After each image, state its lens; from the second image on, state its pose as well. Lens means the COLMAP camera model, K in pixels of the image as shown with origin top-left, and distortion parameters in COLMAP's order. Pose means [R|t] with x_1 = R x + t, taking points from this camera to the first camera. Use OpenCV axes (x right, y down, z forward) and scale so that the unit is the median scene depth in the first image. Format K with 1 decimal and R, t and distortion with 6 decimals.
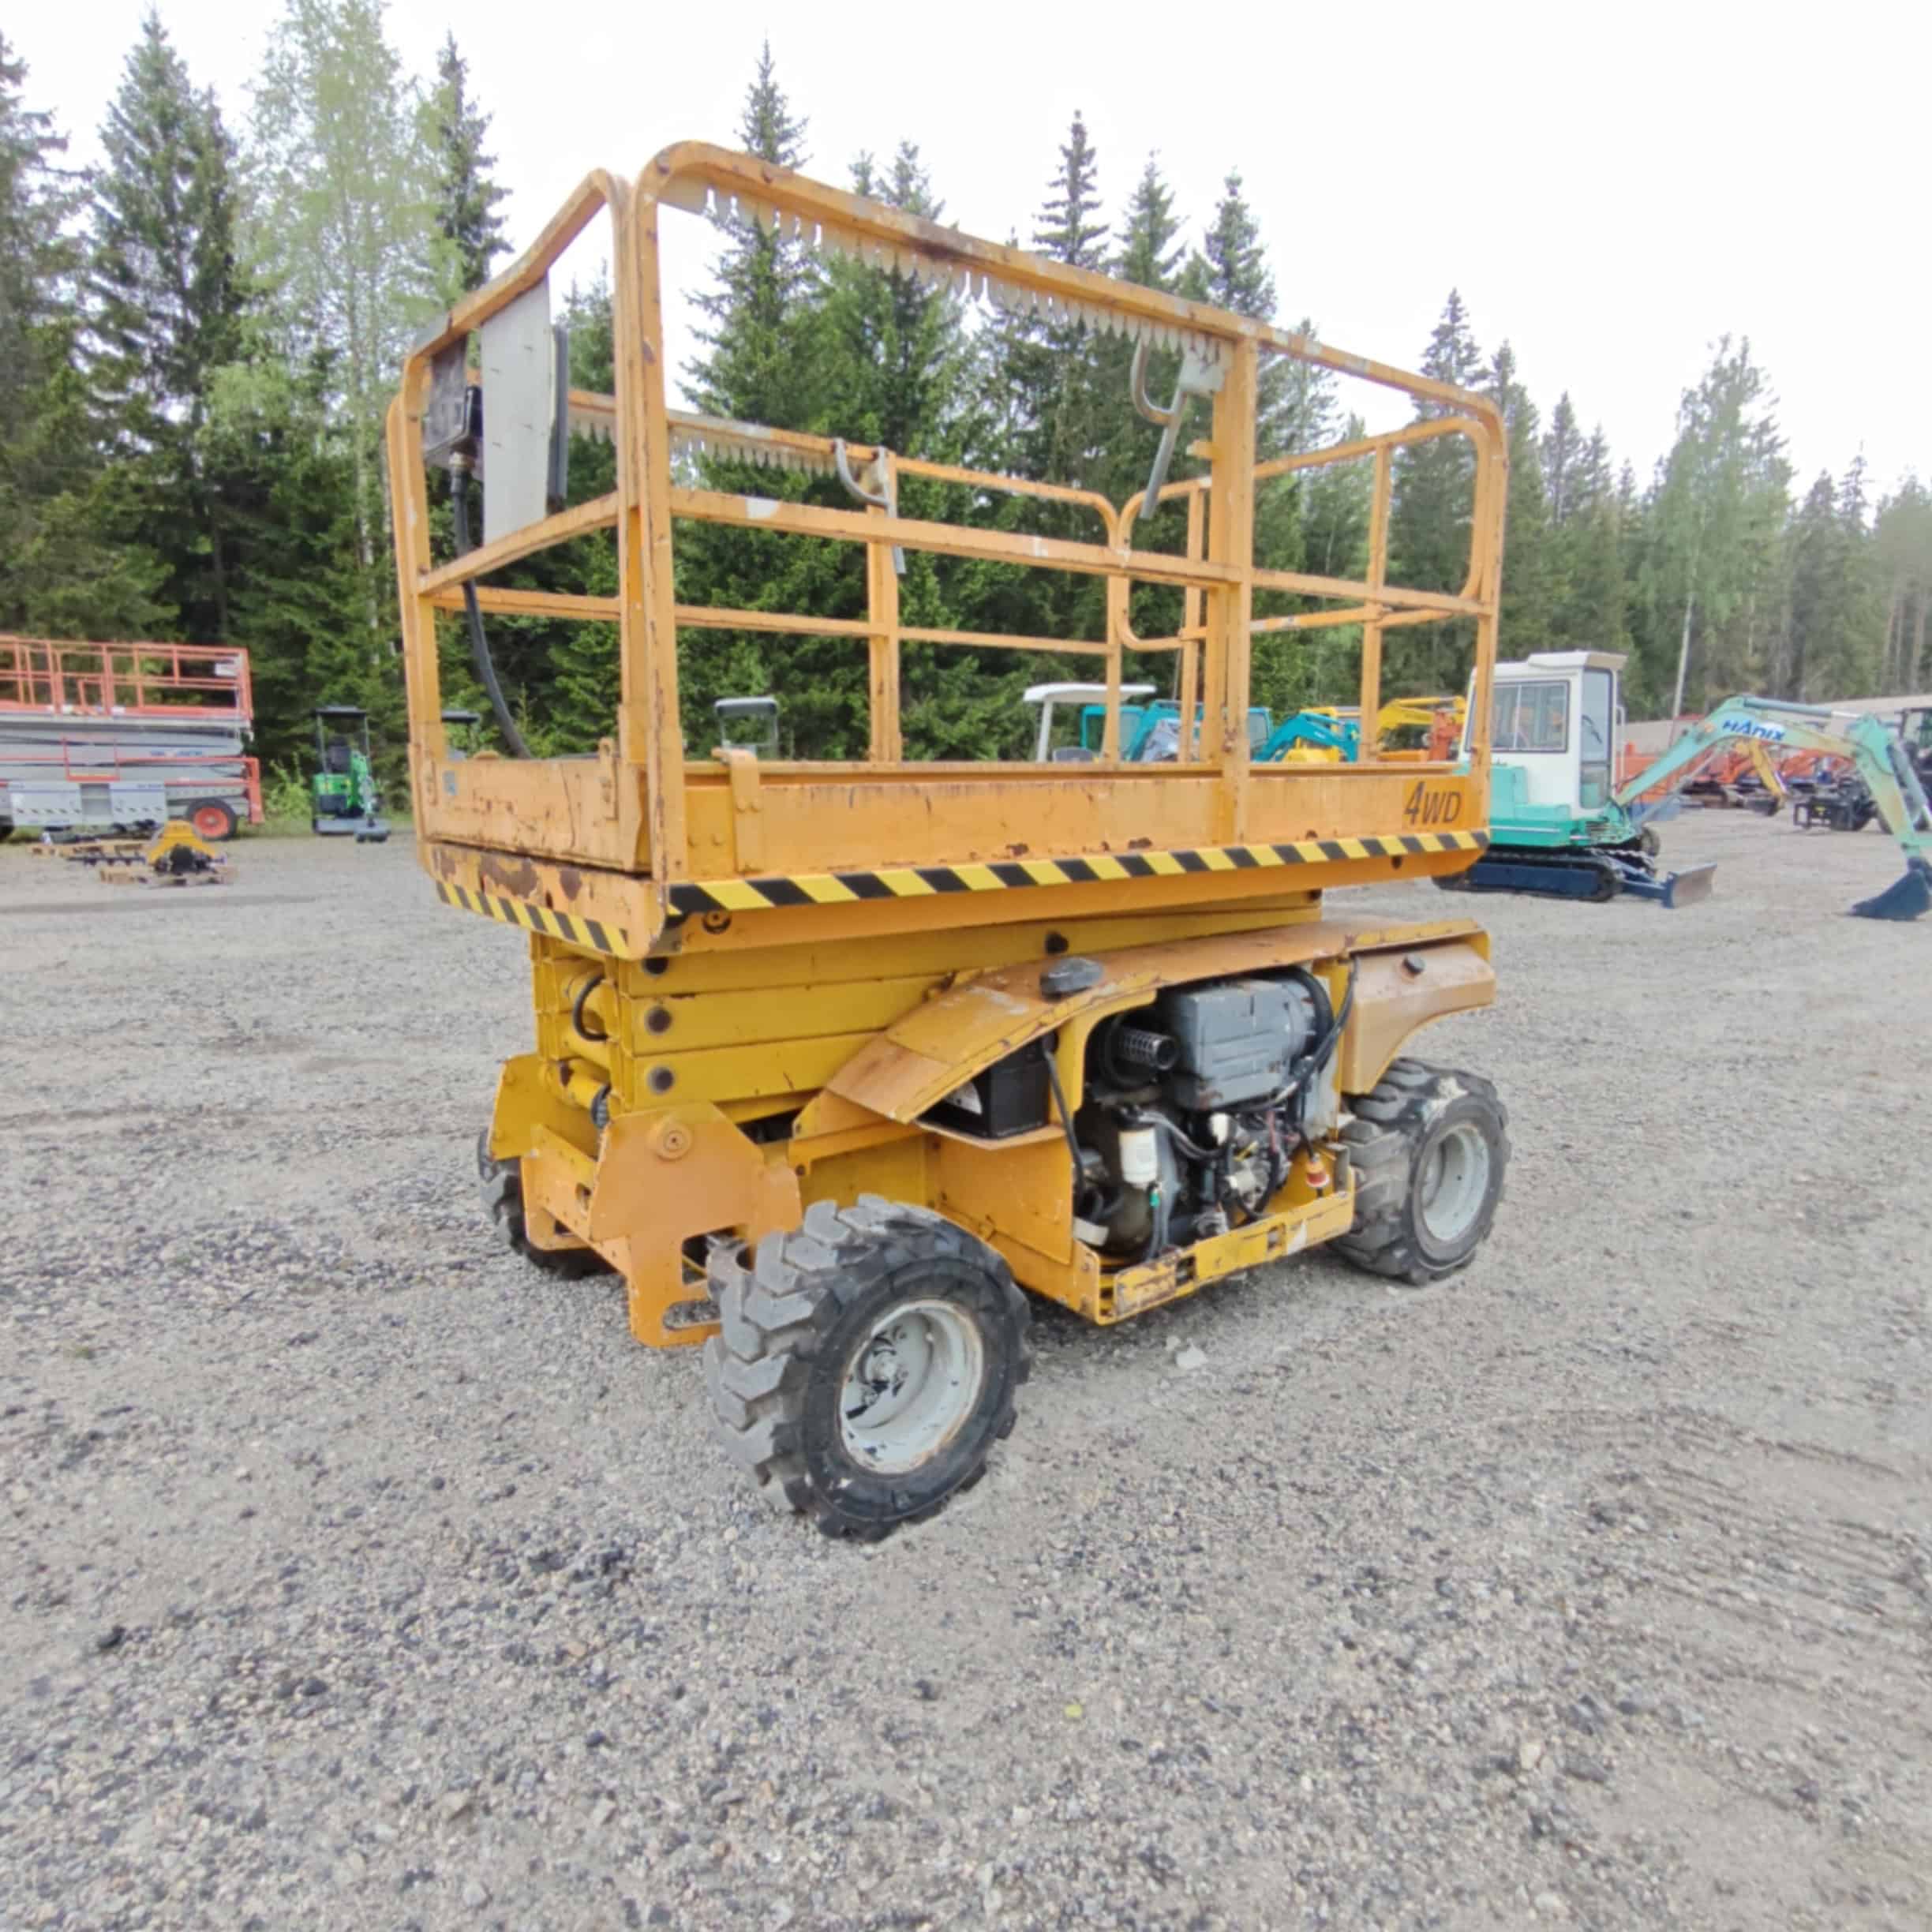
lens RADIAL K [[1213.5, 0, 988.6], [0, 1213.5, 958.0], [0, 0, 1]] dist [0.009250, -0.000861]
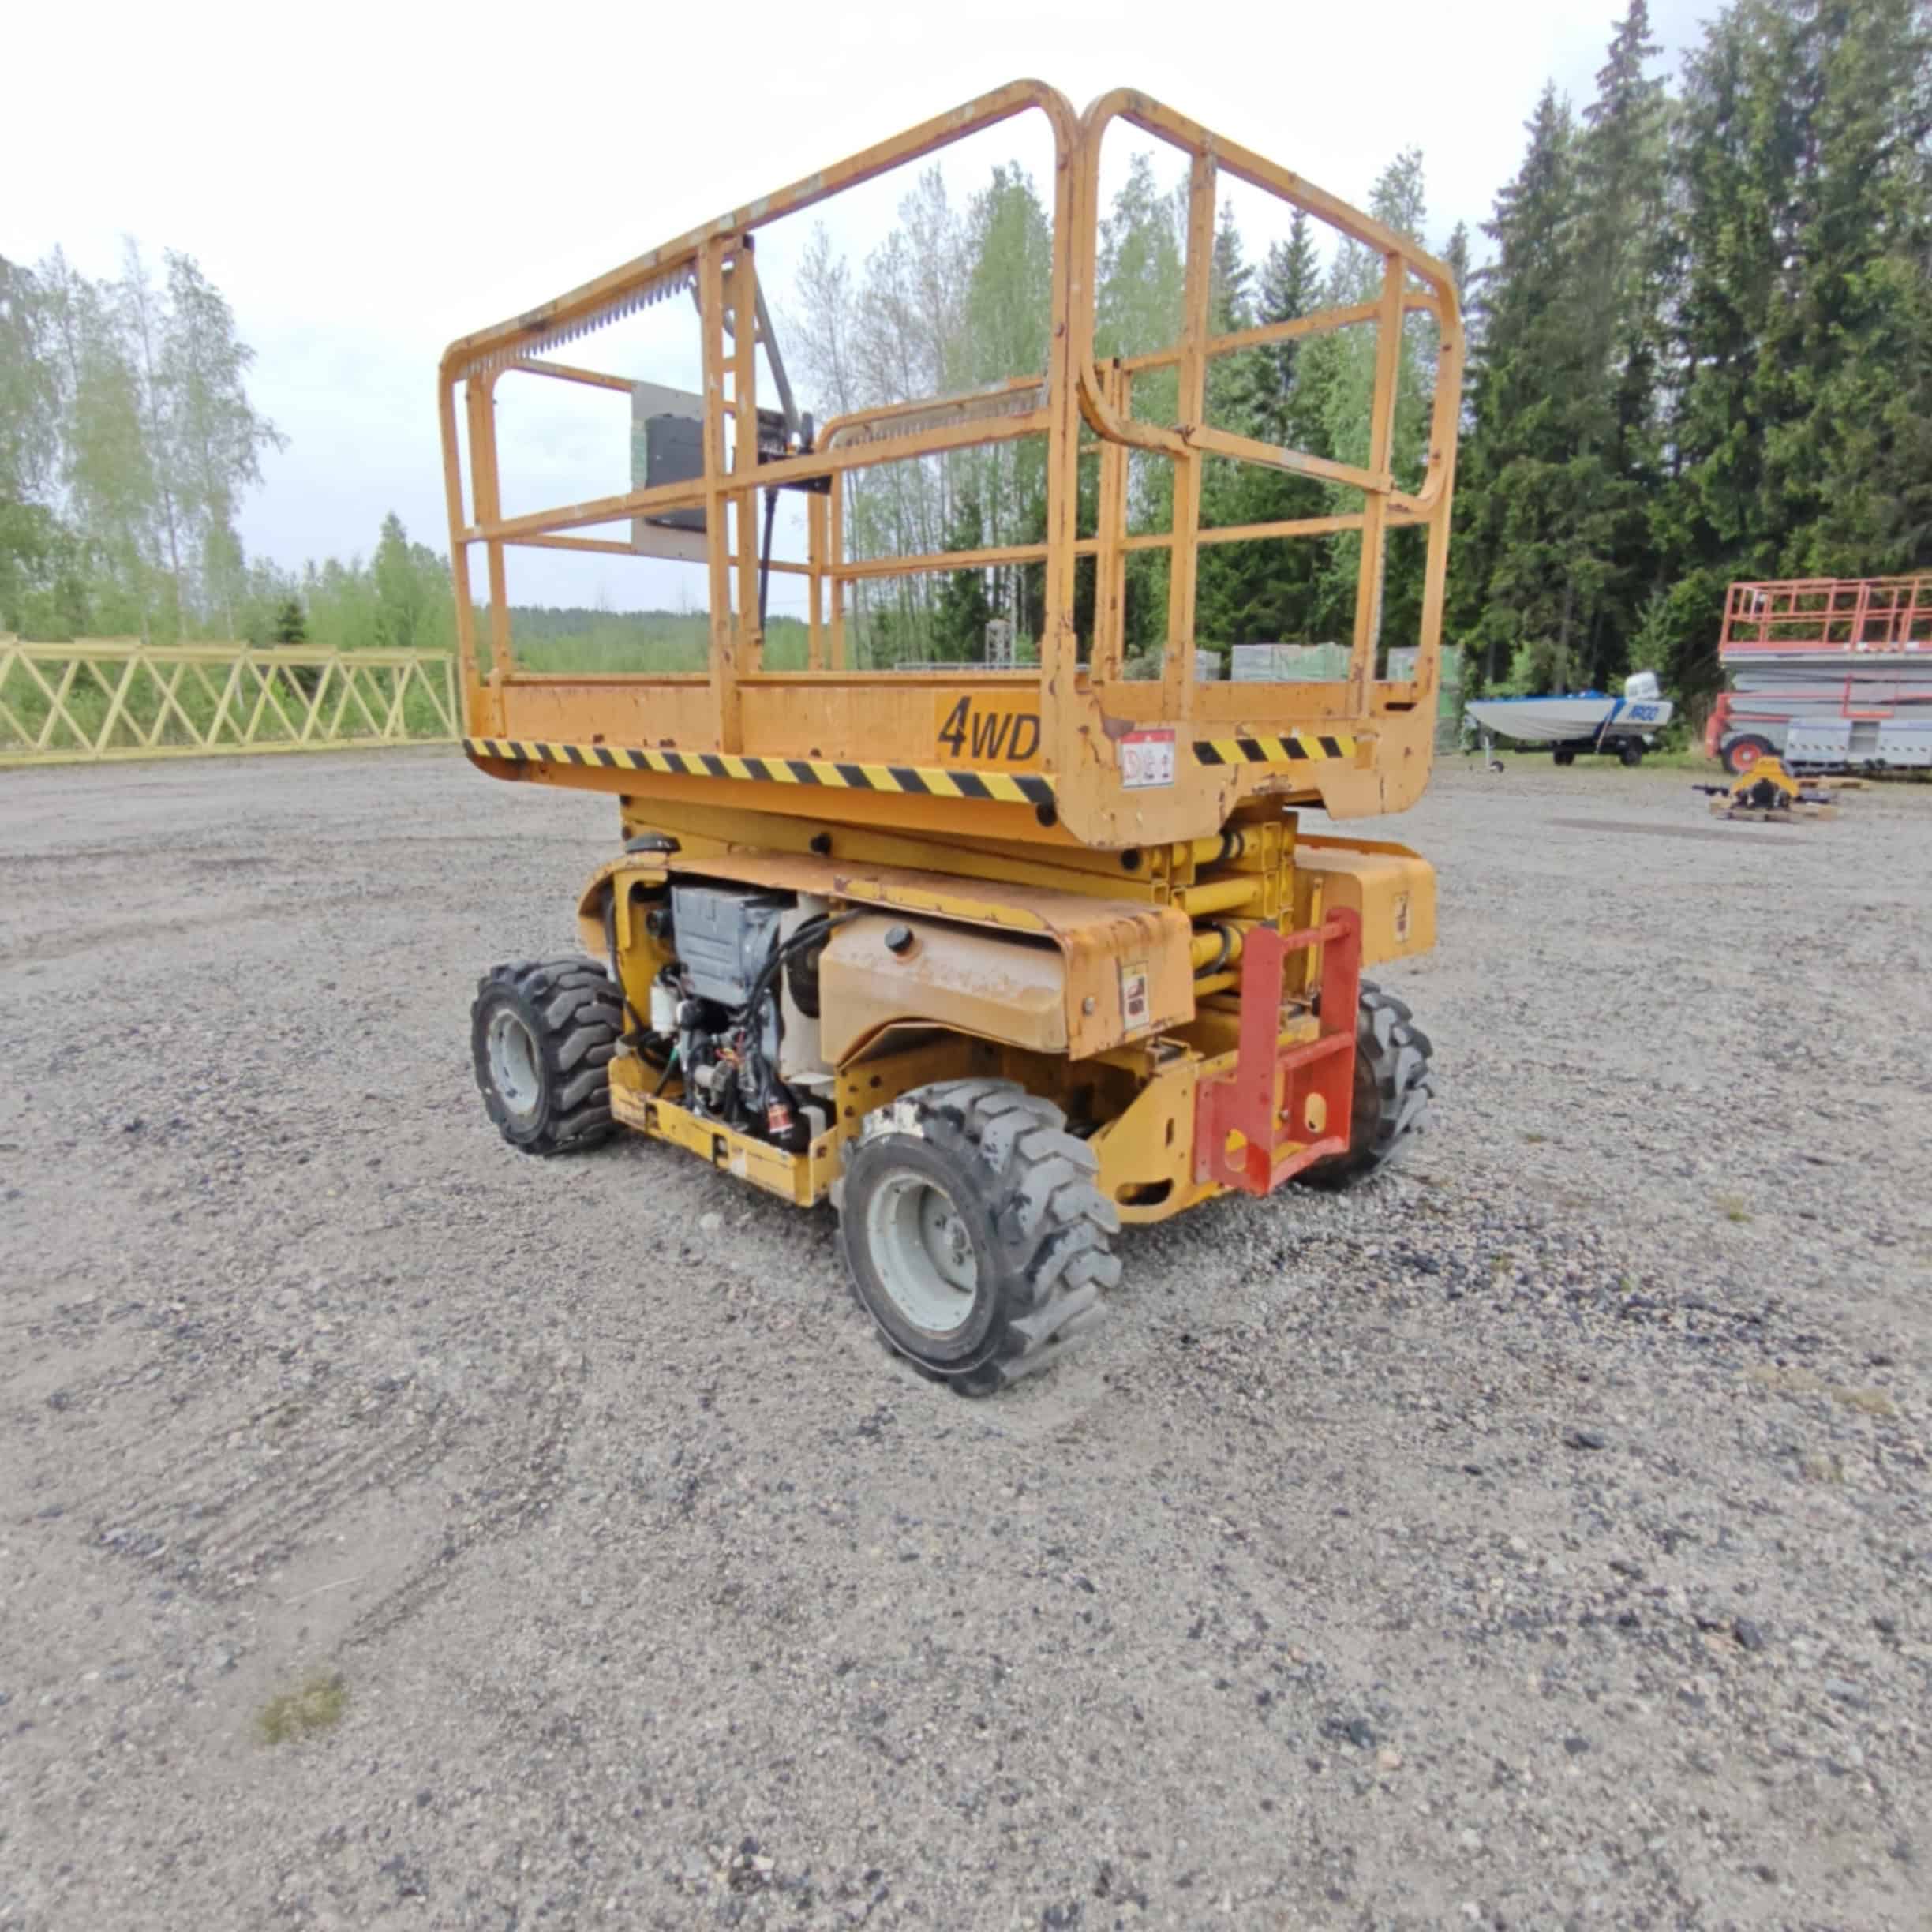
lens RADIAL K [[1223.4, 0, 991.5], [0, 1223.4, 963.3], [0, 0, 1]] dist [0.003167, -0.001419]
pose [[0.135989, 0.212908, -0.967562, 0.272875], [-0.165352, 0.967814, 0.189723, -0.033280], [0.976814, 0.134188, 0.166817, 0.229937]]
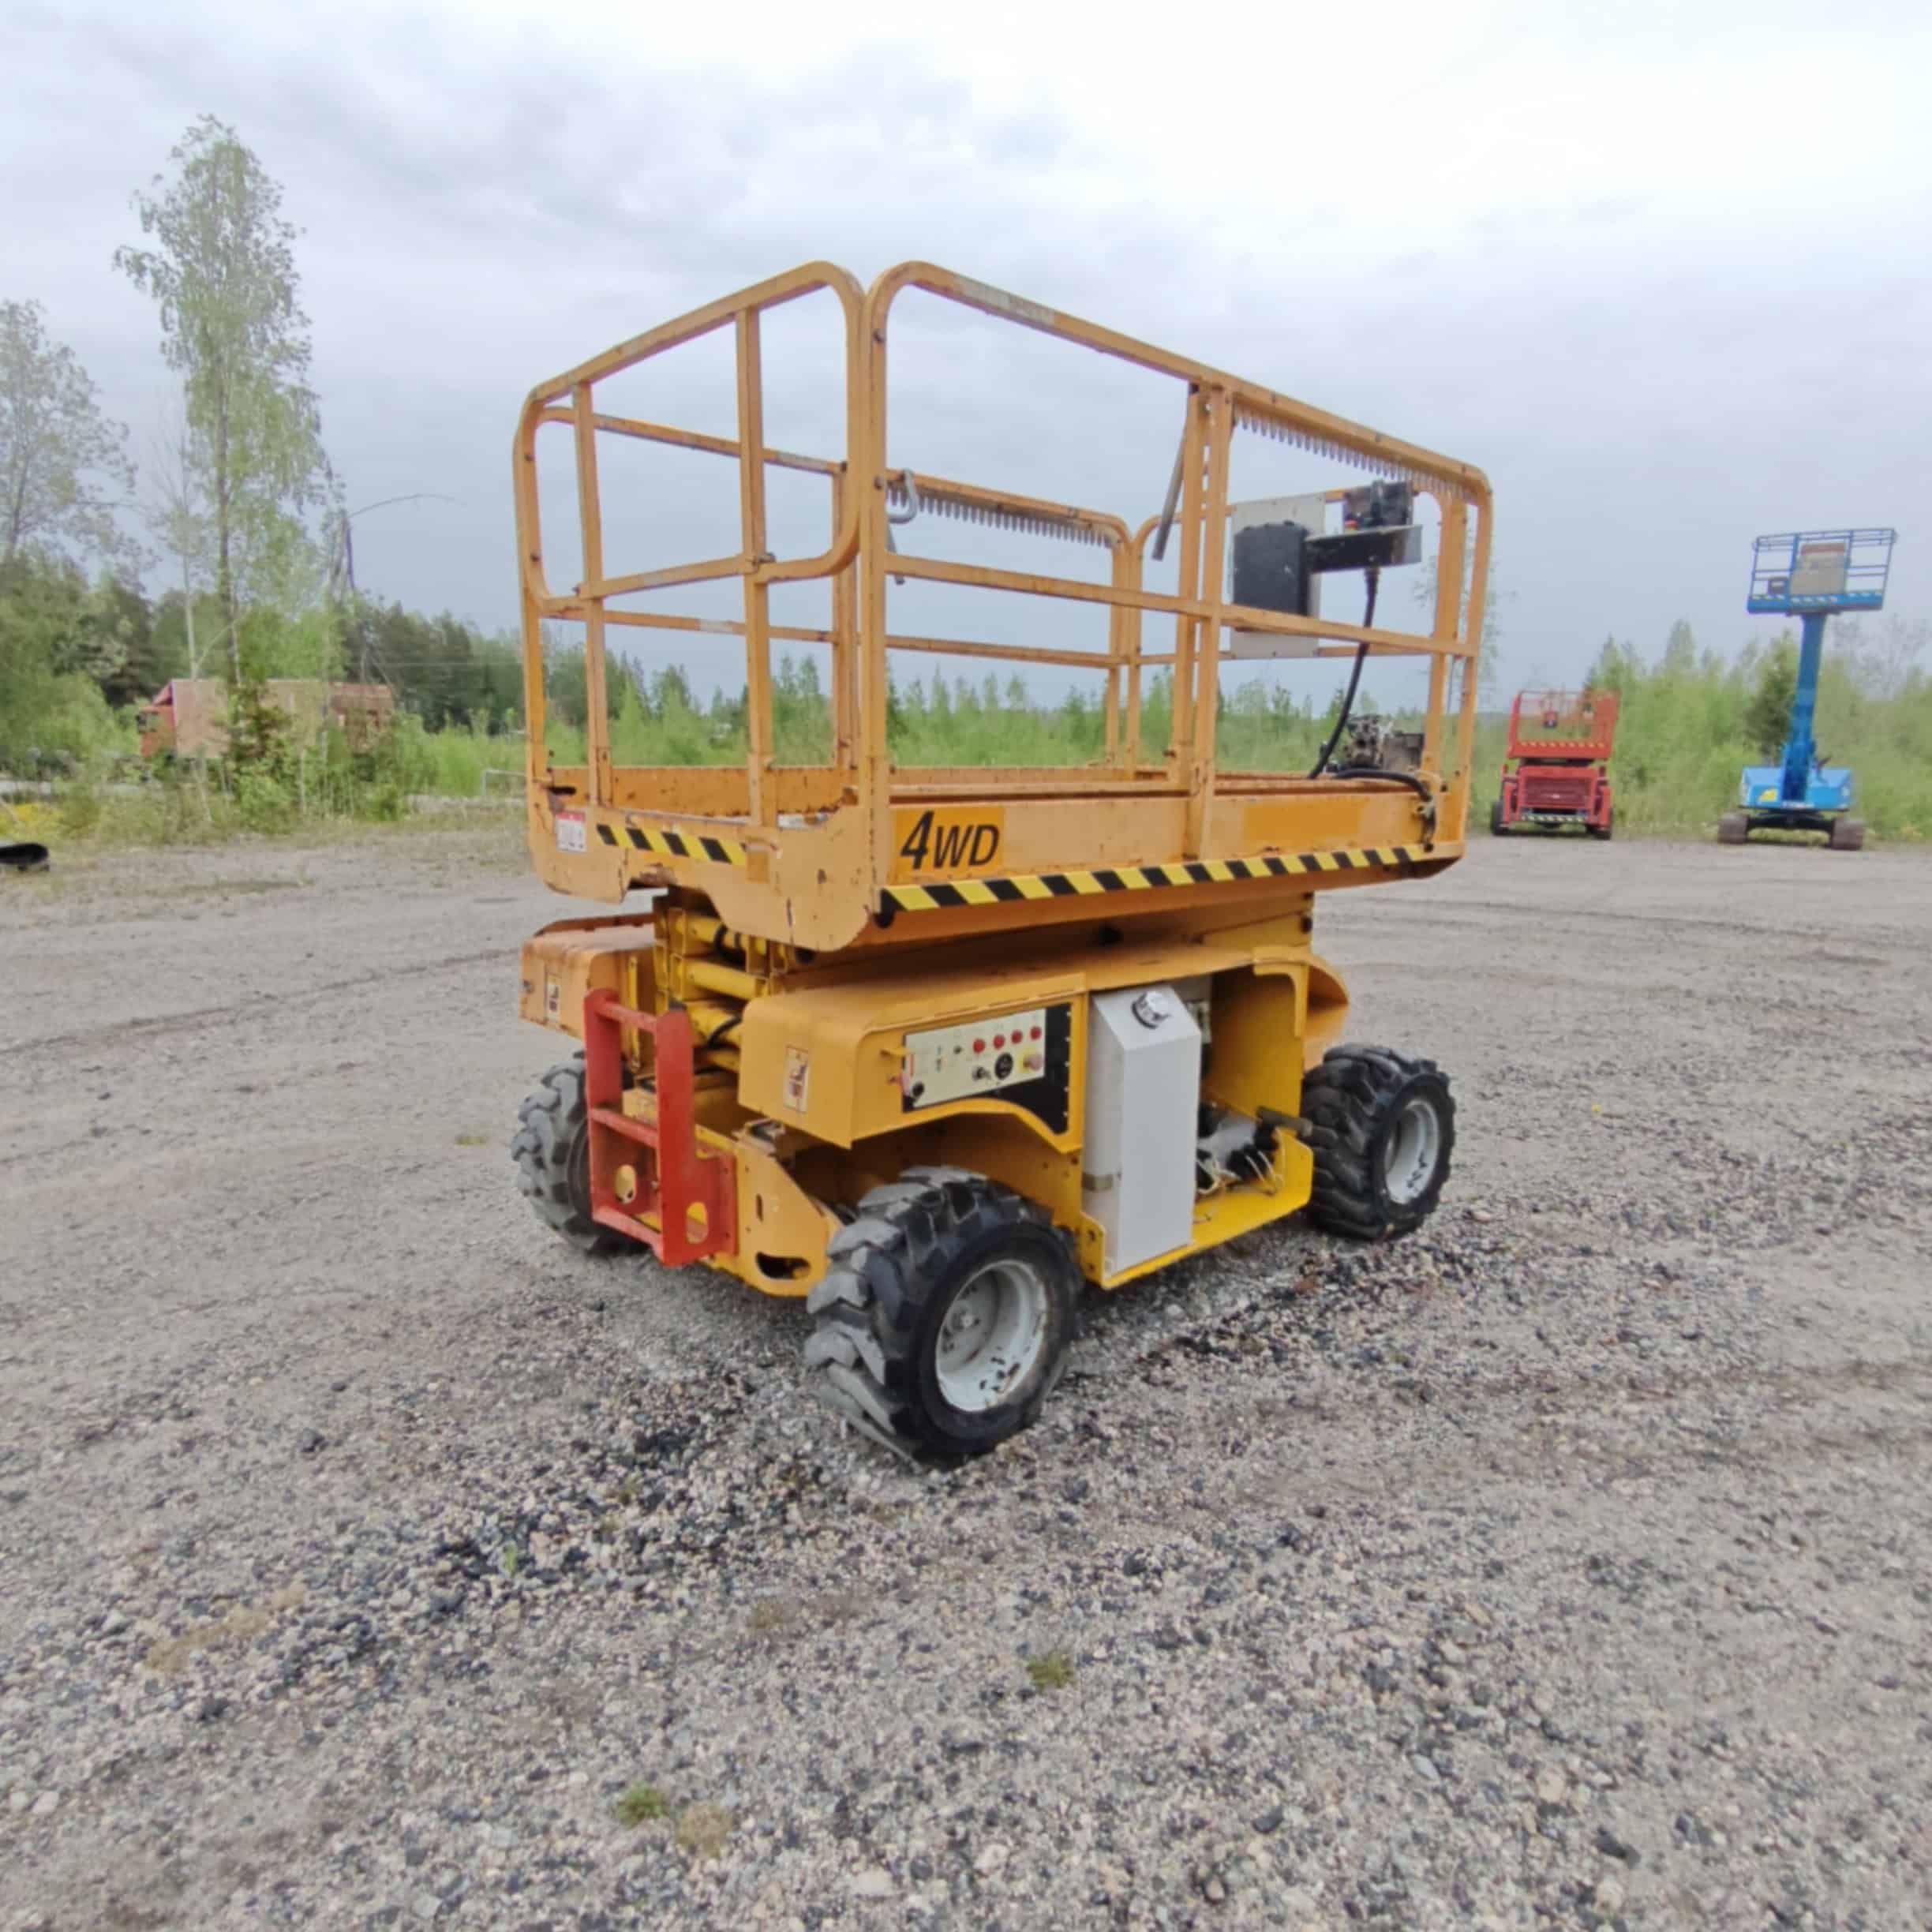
lens RADIAL K [[1241.8, 0, 966.0], [0, 1241.8, 966.0], [0, 0, 1]] dist [0.001258, 0.003505]
pose [[-0.996316, -0.003148, -0.085695, 0.038242], [-0.031566, 0.942620, 0.332372, -0.091924], [0.079732, 0.333852, -0.939247, 0.527553]]
